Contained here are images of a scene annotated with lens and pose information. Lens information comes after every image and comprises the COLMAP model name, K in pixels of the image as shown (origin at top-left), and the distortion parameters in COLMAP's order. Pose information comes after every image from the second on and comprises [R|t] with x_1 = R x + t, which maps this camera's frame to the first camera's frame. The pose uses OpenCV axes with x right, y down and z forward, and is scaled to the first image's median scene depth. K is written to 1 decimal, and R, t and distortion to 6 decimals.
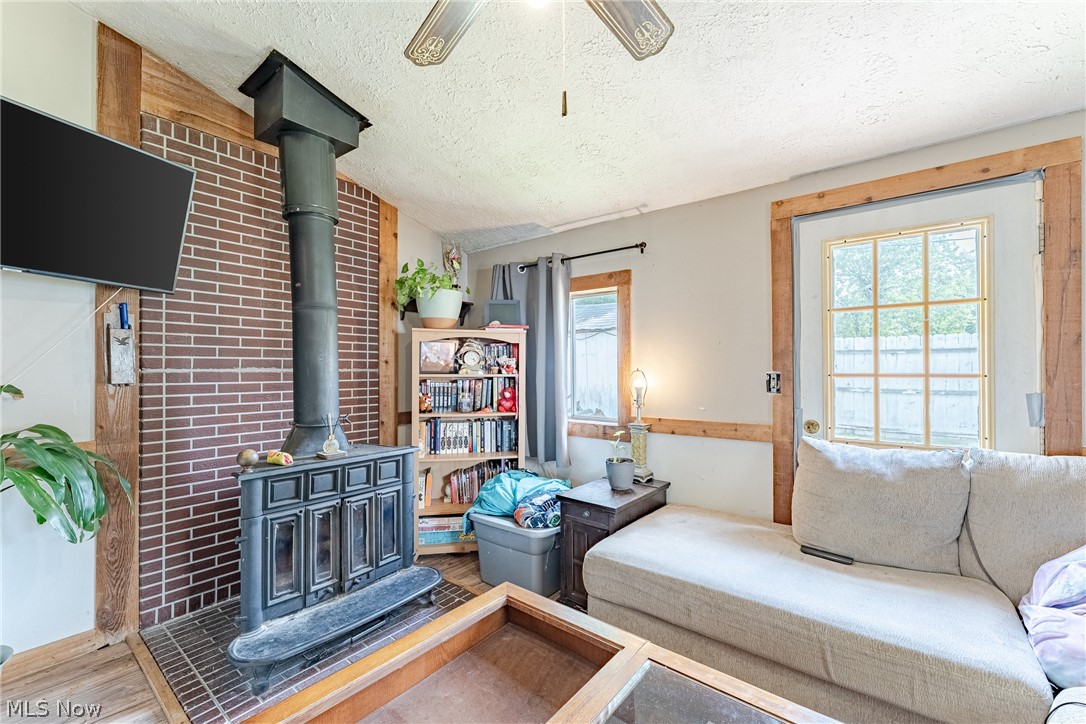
lens RADIAL K [[439.2, 0, 540.1], [0, 439.2, 359.8], [0, 0, 1]] dist [0.000284, -0.000072]
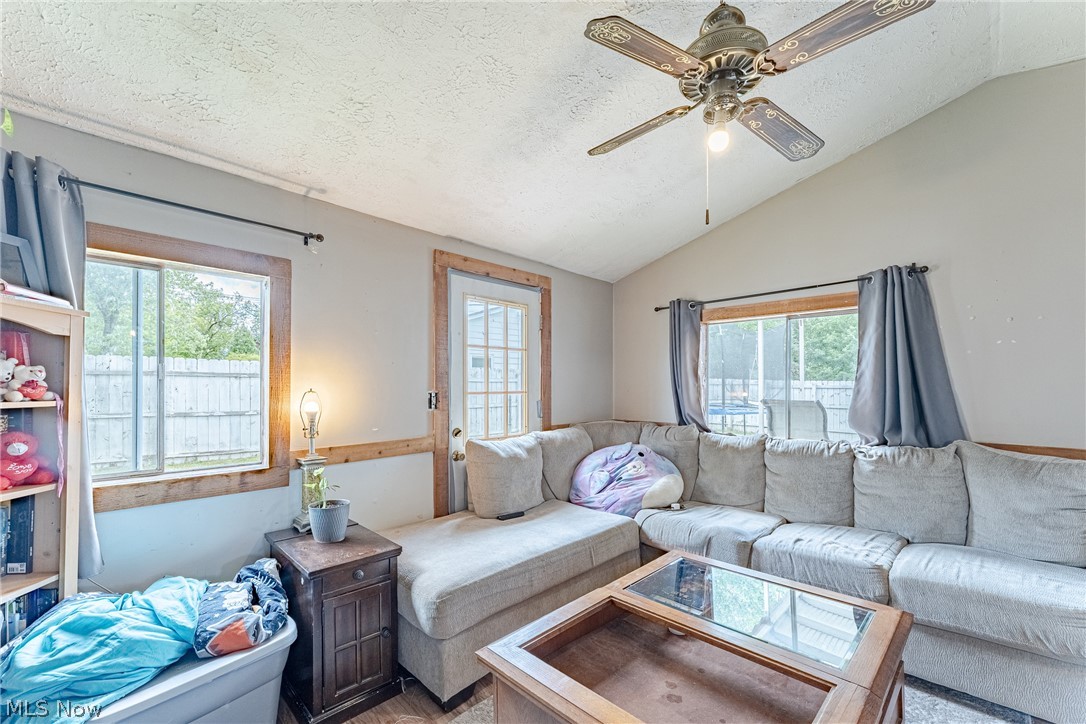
lens RADIAL K [[451.2, 0, 548.9], [0, 451.2, 368.3], [0, 0, 1]] dist [-0.000399, -0.000241]
pose [[0.082765, 0.046911, 0.995464, -0.658585], [-0.011738, 0.998868, -0.046096, 0.018929], [-0.996500, -0.007869, 0.083222, 0.591917]]
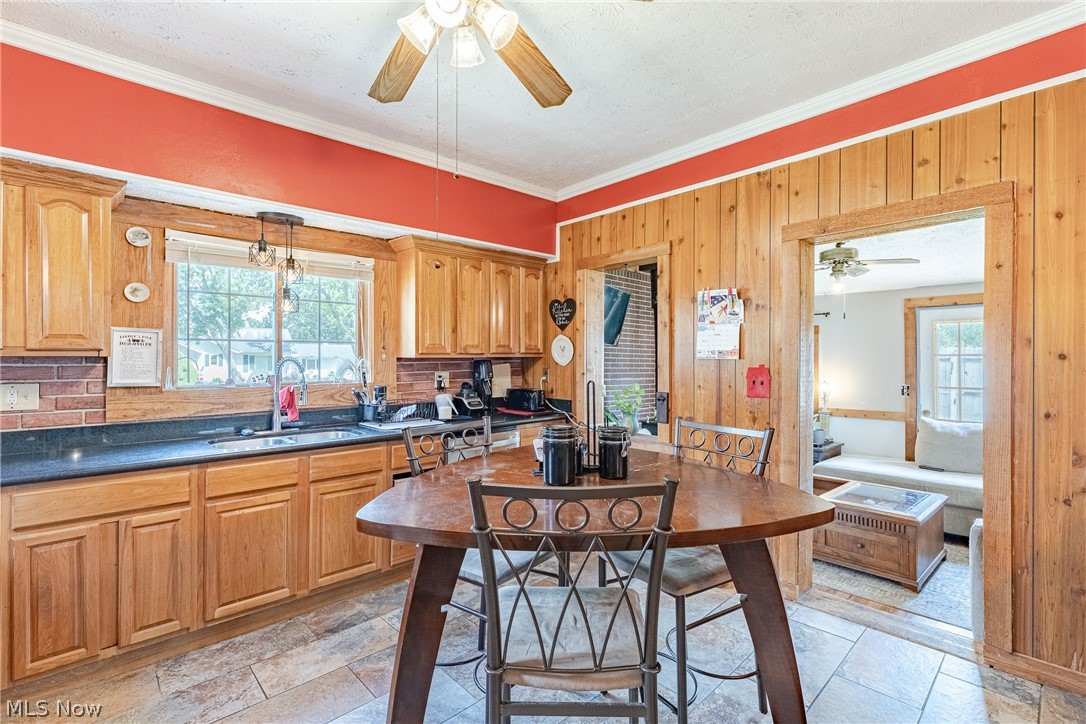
lens RADIAL K [[497.4, 0, 542.6], [0, 497.4, 349.6], [0, 0, 1]] dist [-0.001100, -0.000748]
pose [[0.989740, 0.002815, -0.142850, -0.758816], [-0.002836, 0.999996, 0.000059, -0.126400], [0.142850, 0.000347, 0.989744, -1.434790]]
